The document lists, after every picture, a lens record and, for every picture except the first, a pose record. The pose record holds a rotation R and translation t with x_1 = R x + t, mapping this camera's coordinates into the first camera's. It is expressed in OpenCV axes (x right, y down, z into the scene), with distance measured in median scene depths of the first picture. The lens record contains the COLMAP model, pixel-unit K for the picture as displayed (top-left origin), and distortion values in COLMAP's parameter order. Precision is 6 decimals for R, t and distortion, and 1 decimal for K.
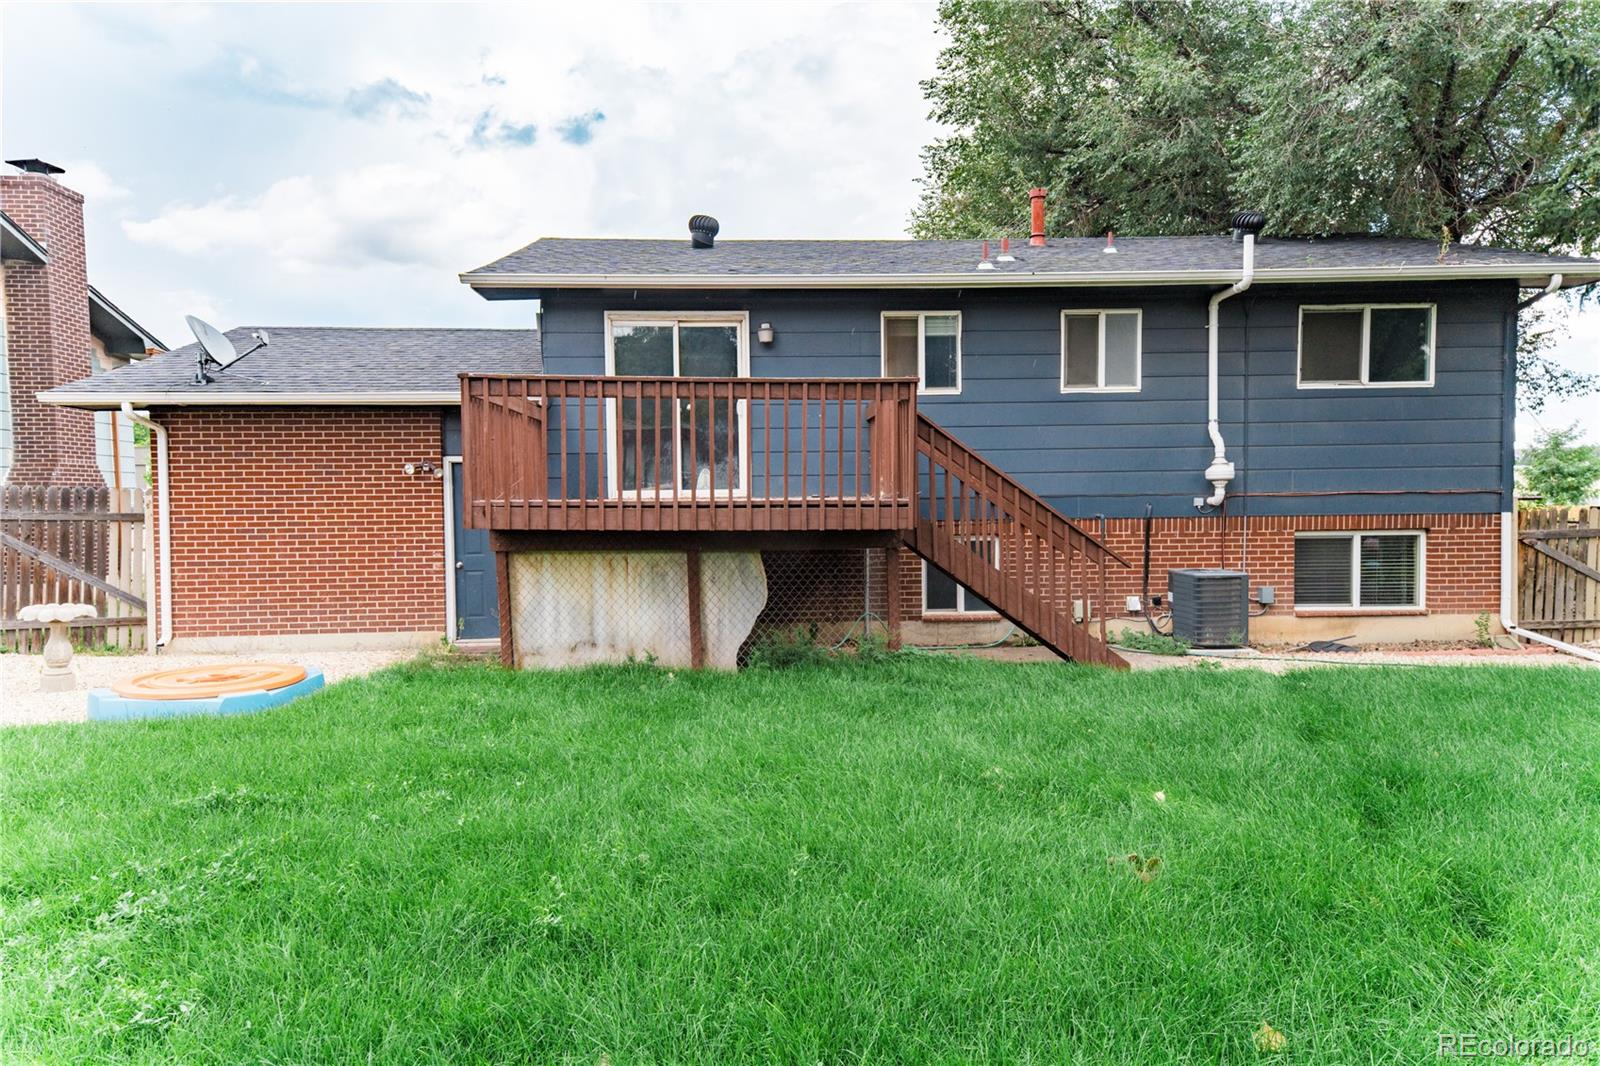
lens RADIAL K [[1019.3, 0, 800.0], [0, 1019.3, 533.0], [0, 0, 1]] dist [0.083872, -0.000460]
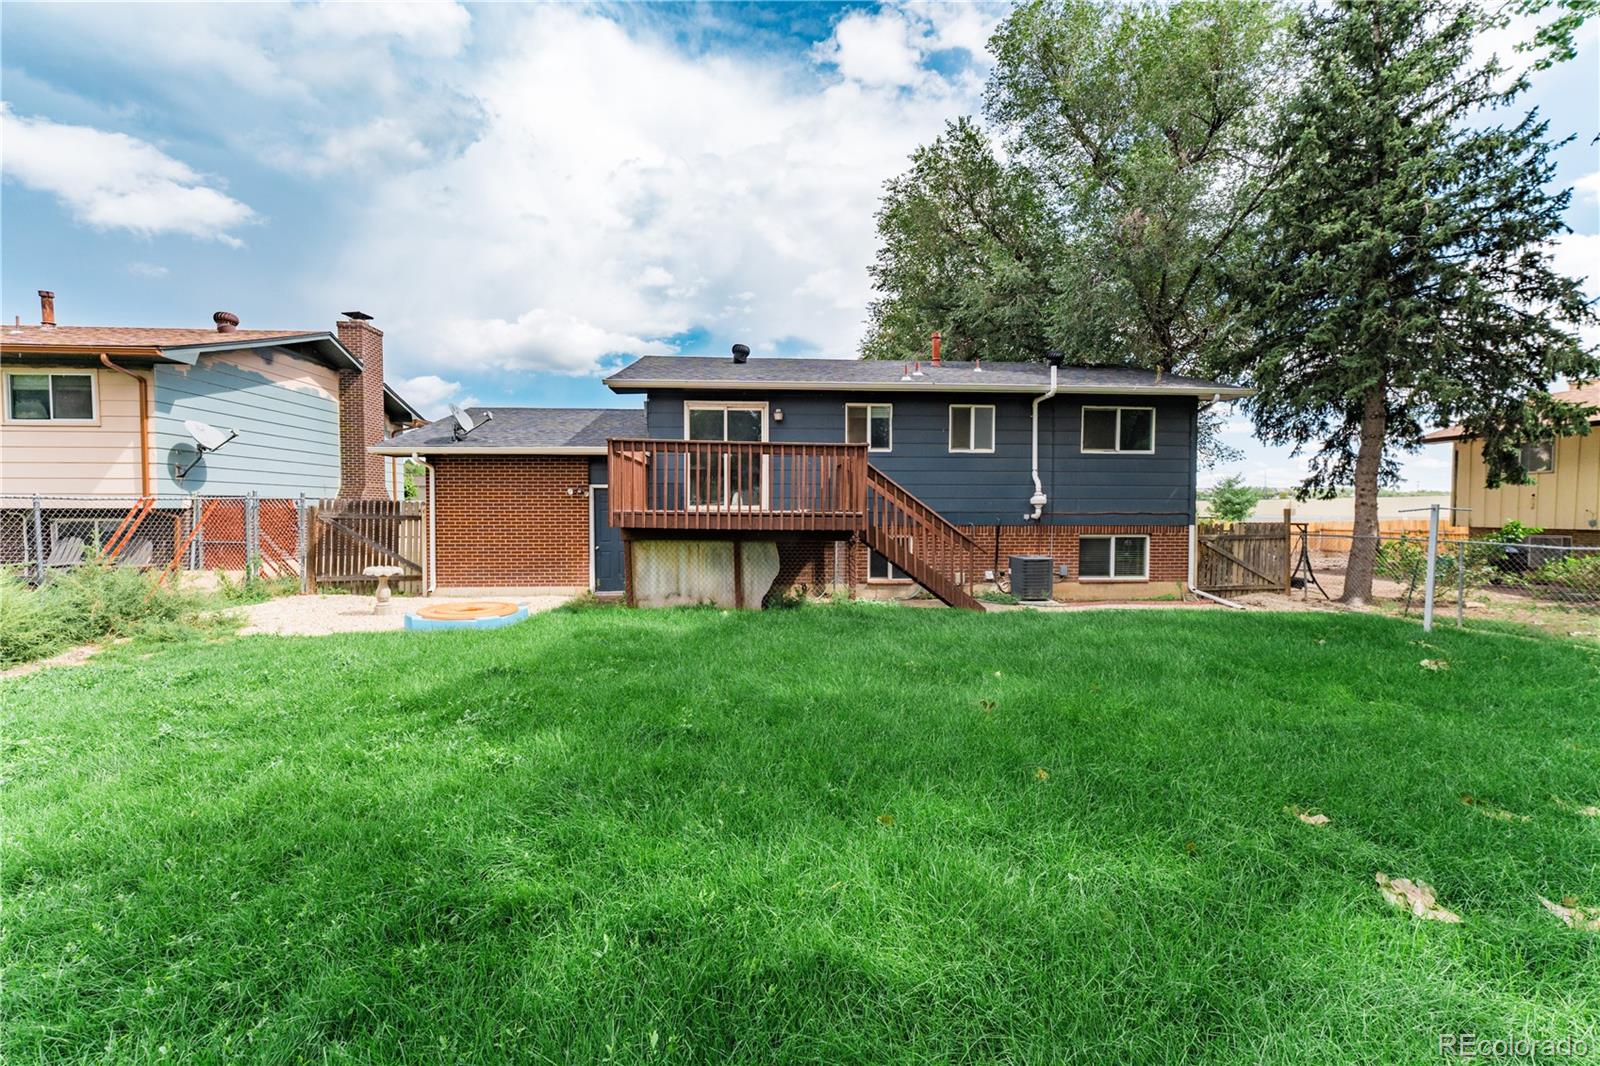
lens RADIAL K [[638.0, 0, 800.0], [0, 638.0, 533.0], [0, 0, 1]] dist [-0.000272, 0.000022]
pose [[0.999696, 0.012334, 0.021359, -0.017549], [-0.012349, 0.999924, 0.000598, 0.001268], [-0.021350, -0.000862, 0.999772, -0.066968]]
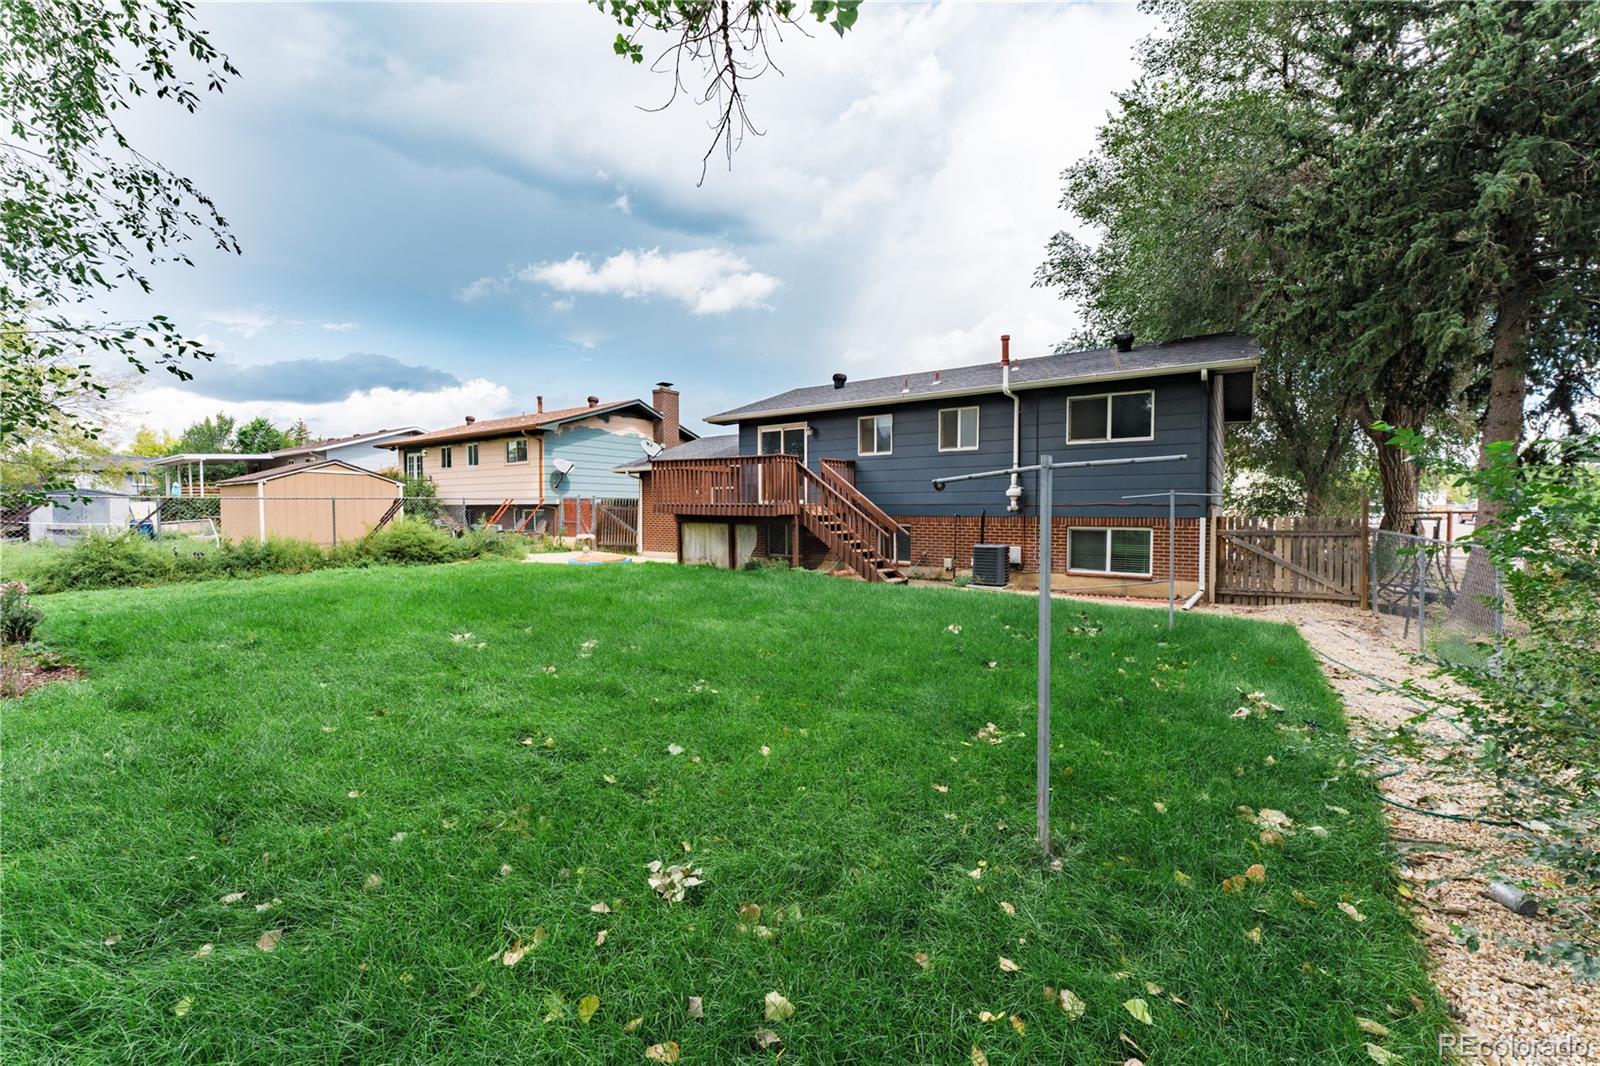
lens RADIAL K [[638.0, 0, 800.0], [0, 638.0, 533.0], [0, 0, 1]] dist [-0.000272, 0.000022]
pose [[0.788071, 0.036282, -0.614514, 0.823642], [-0.030656, 0.999336, 0.019688, 0.002472], [0.614821, 0.003323, 0.788660, -0.125367]]
